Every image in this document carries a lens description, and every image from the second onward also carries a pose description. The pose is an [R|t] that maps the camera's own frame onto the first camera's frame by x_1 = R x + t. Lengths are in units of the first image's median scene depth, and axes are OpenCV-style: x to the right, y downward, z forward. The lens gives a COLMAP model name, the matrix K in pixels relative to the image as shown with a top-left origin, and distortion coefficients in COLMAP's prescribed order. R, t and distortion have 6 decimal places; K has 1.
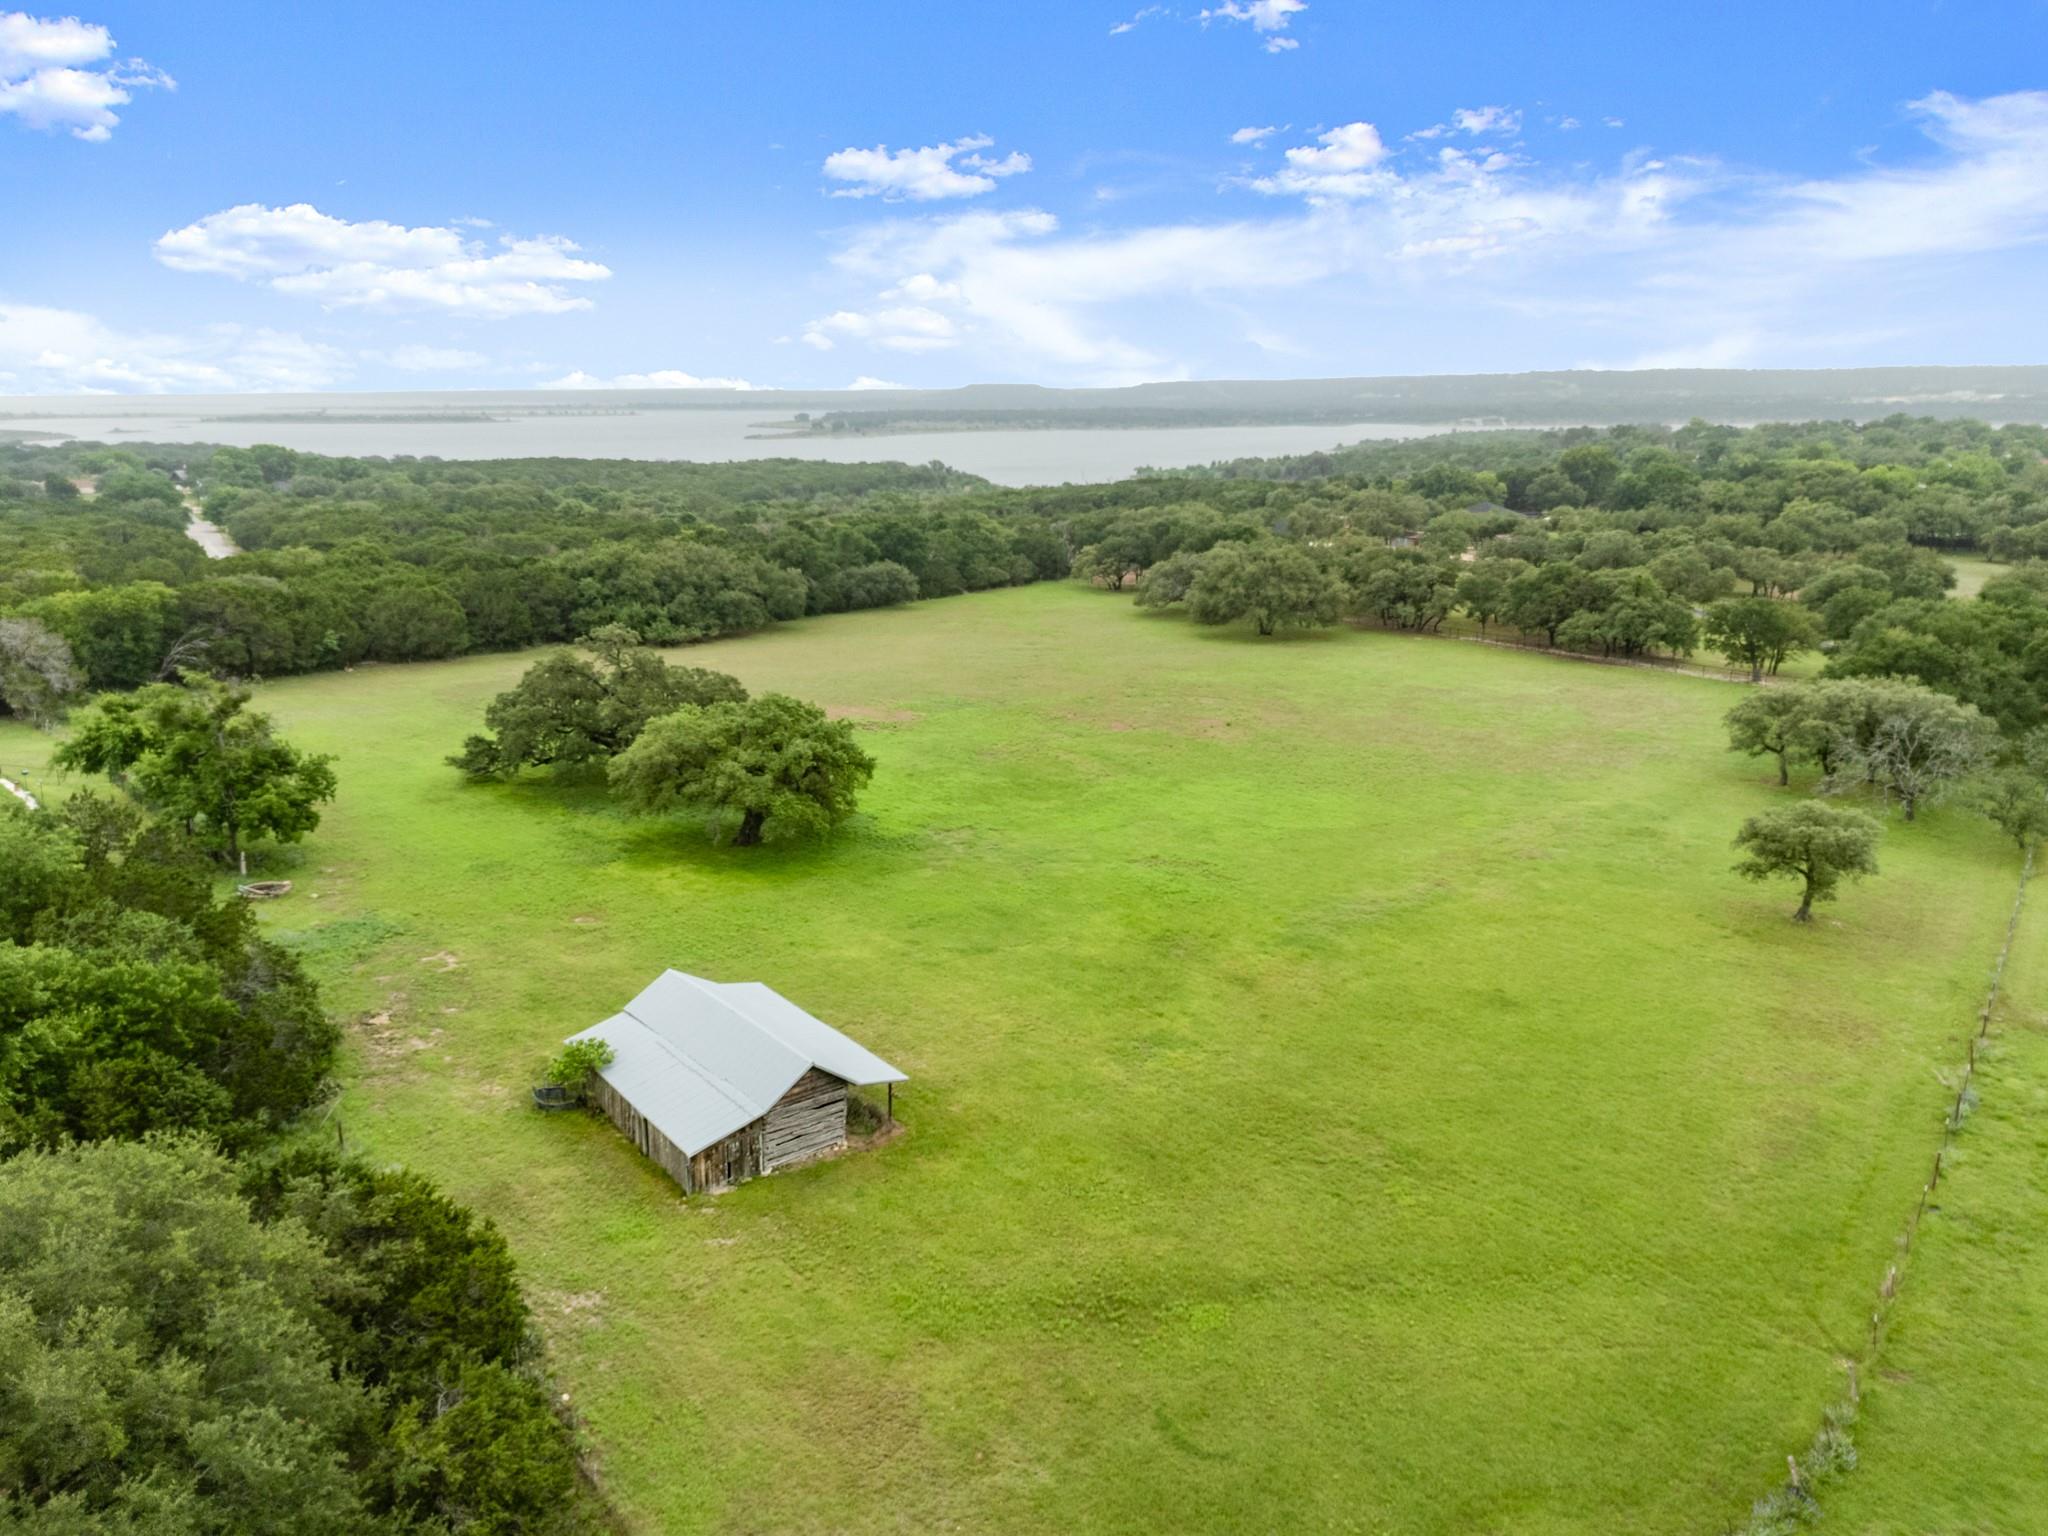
lens RADIAL K [[1507.0, 0, 1024.0], [0, 1507.0, 768.0], [0, 0, 1]] dist [0.067480, -0.063013]
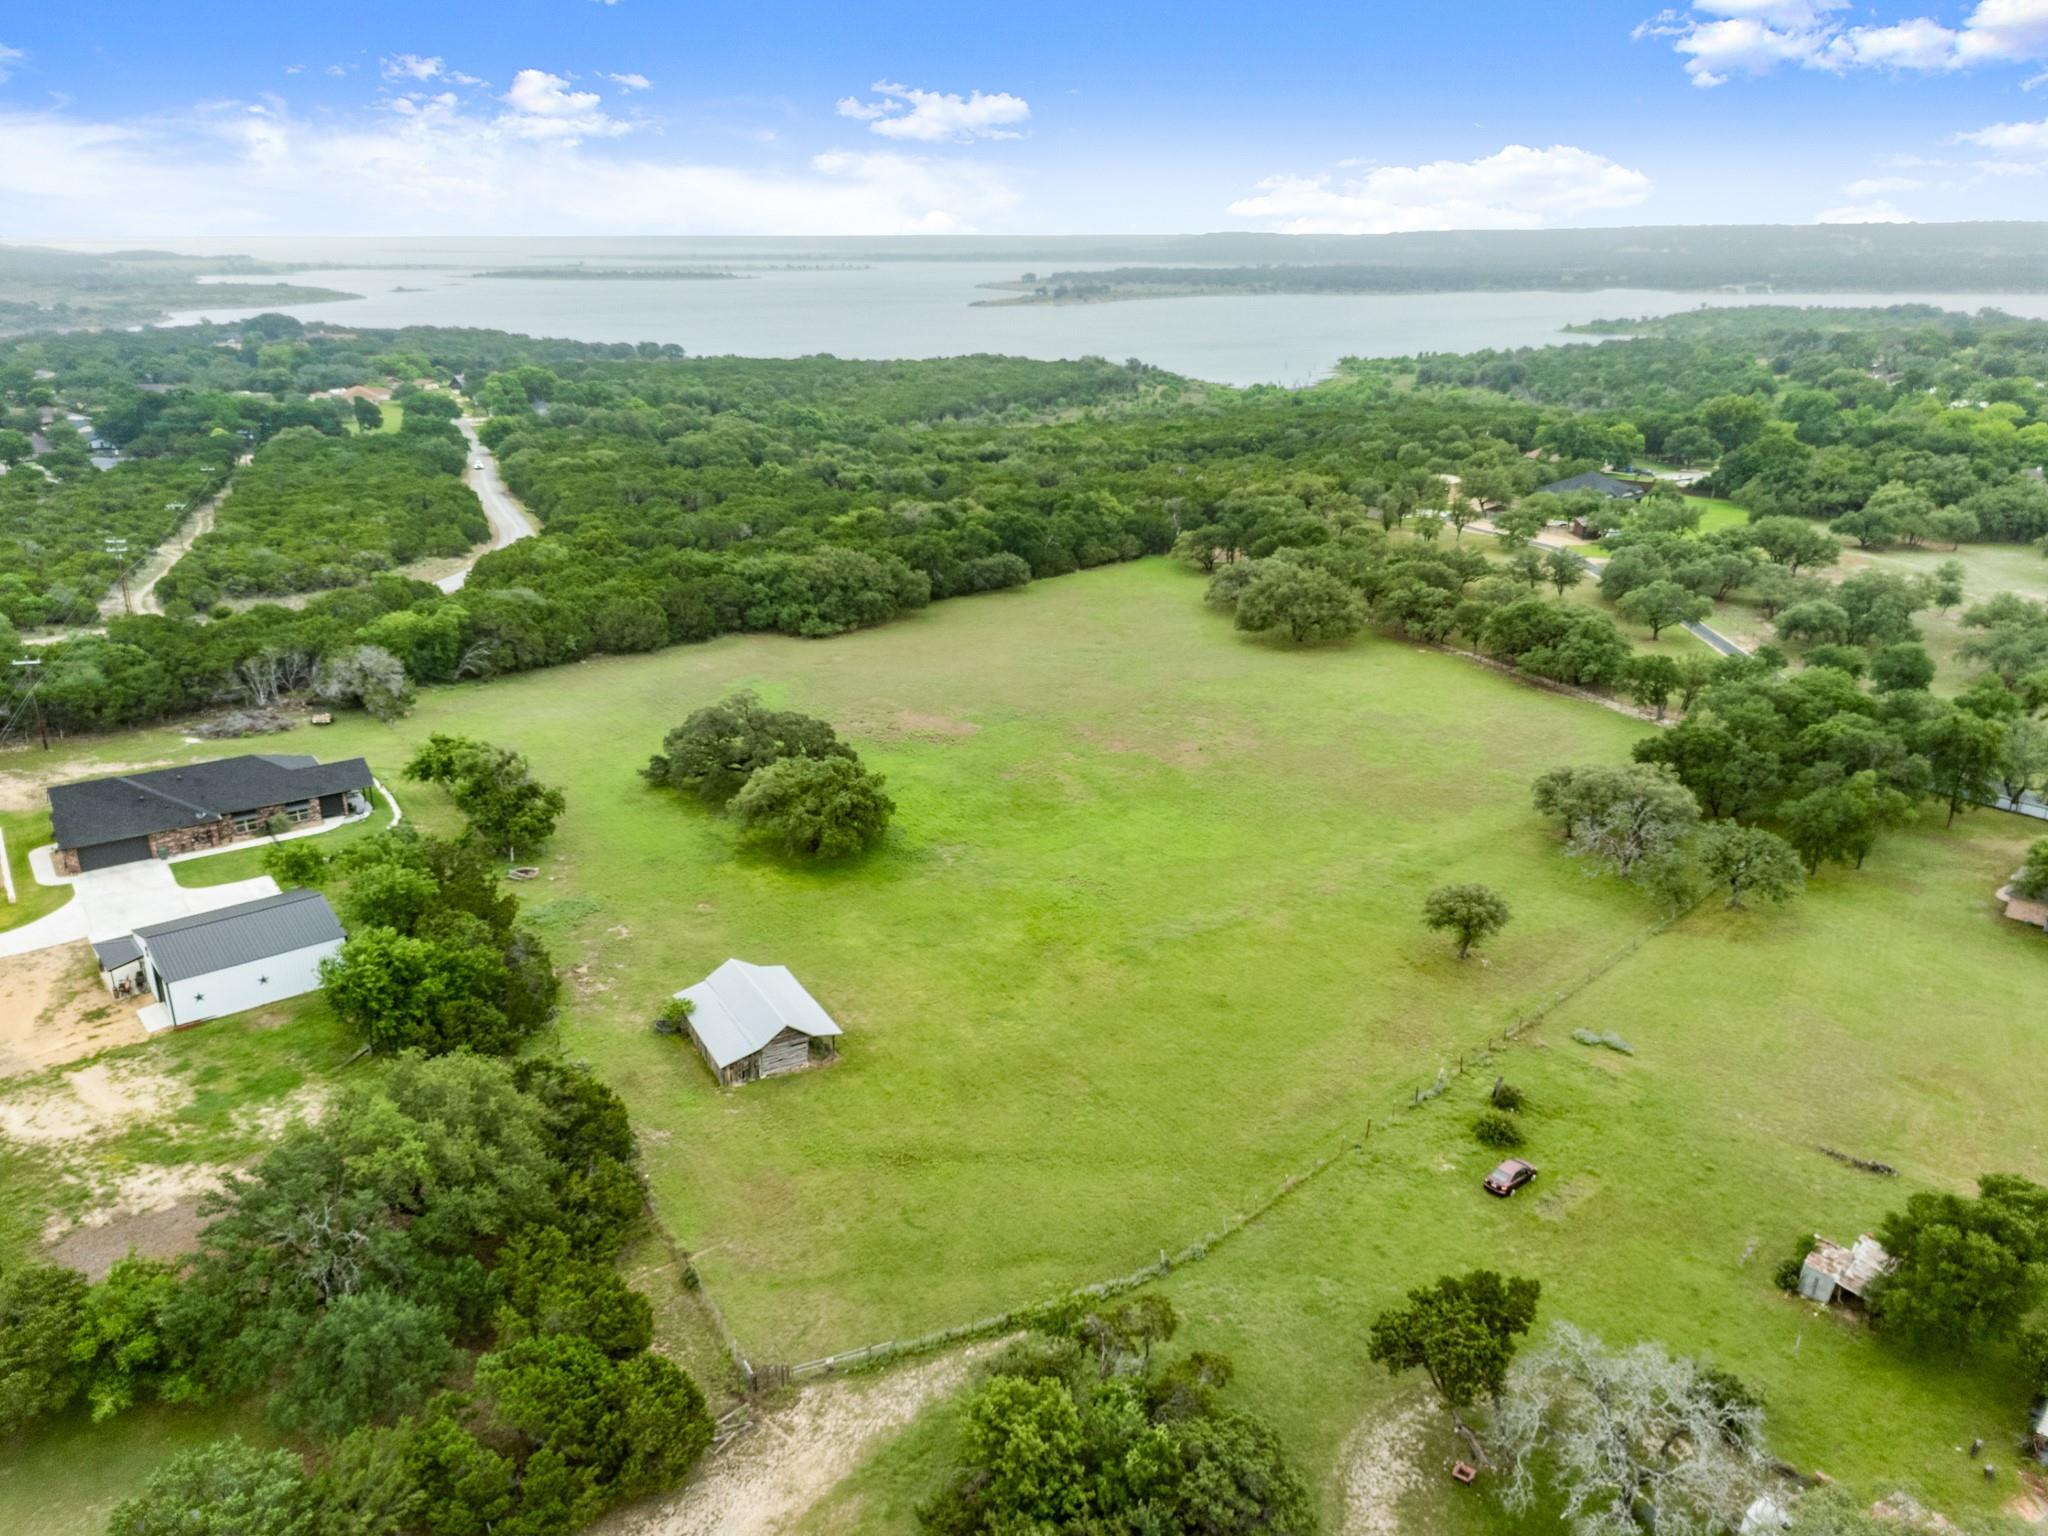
lens RADIAL K [[1507.0, 0, 1024.0], [0, 1507.0, 768.0], [0, 0, 1]] dist [0.067480, -0.063013]
pose [[0.988387, 0.055368, -0.141509, 0.258809], [-0.041506, 0.994211, 0.099101, -0.209244], [0.146177, -0.092077, 0.984964, -0.519558]]
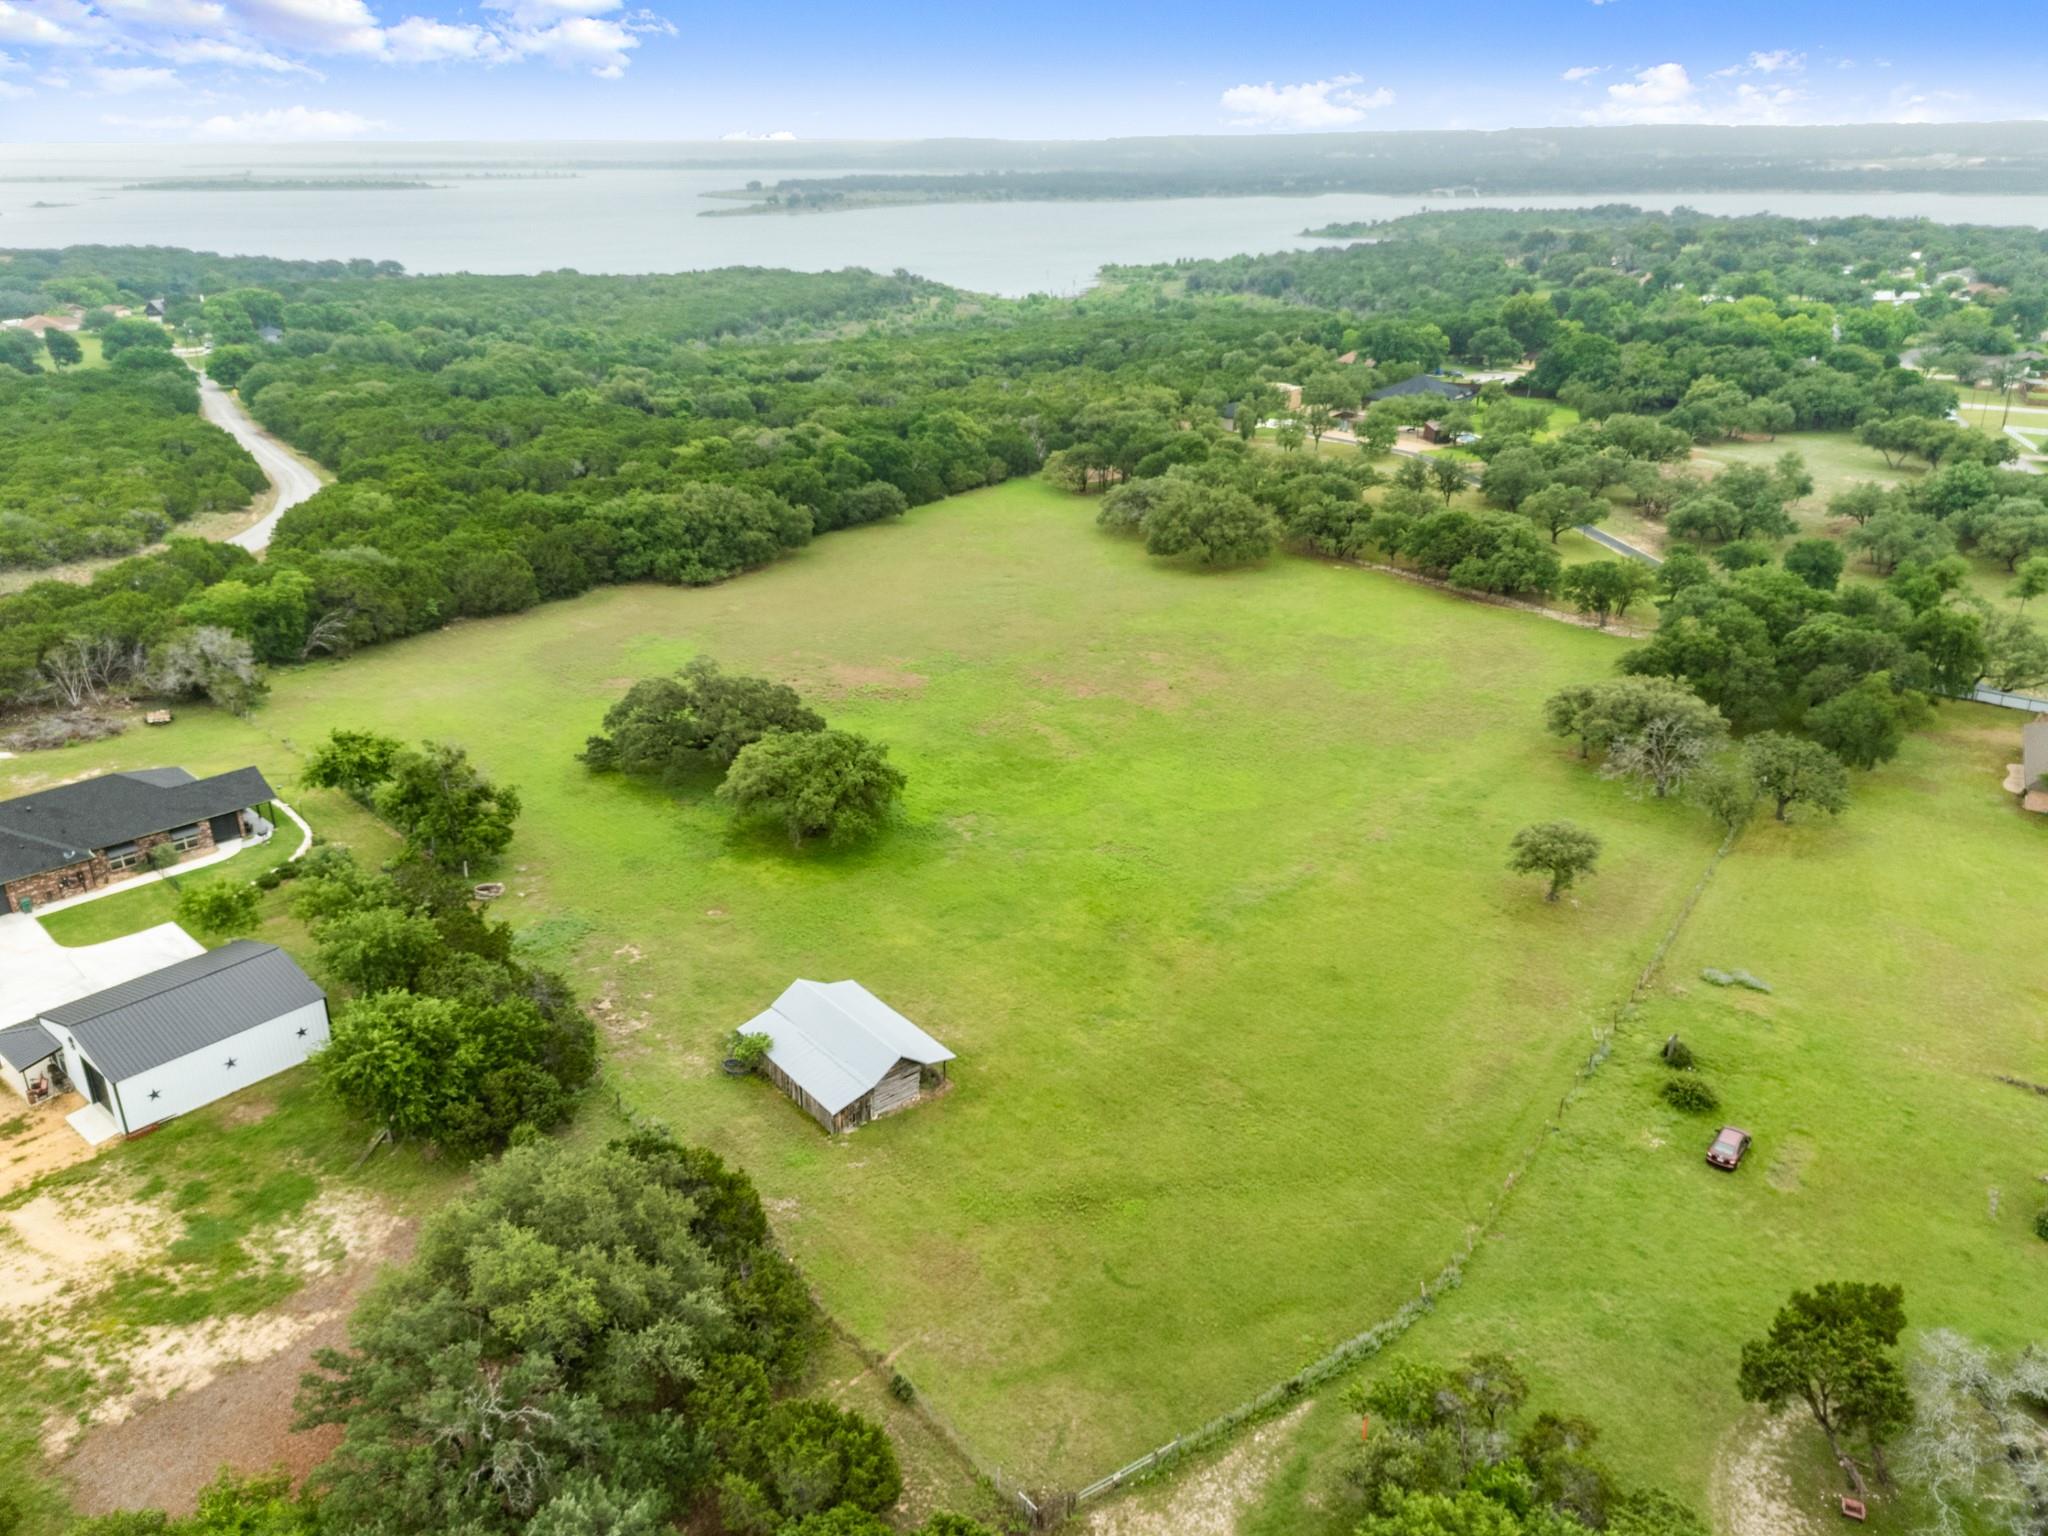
lens RADIAL K [[1507.0, 0, 1024.0], [0, 1507.0, 768.0], [0, 0, 1]] dist [0.067480, -0.063013]
pose [[0.999692, -0.009107, 0.023066, -0.024402], [0.005572, 0.988830, 0.148940, -0.227057], [-0.024165, -0.148766, 0.988577, -0.375382]]
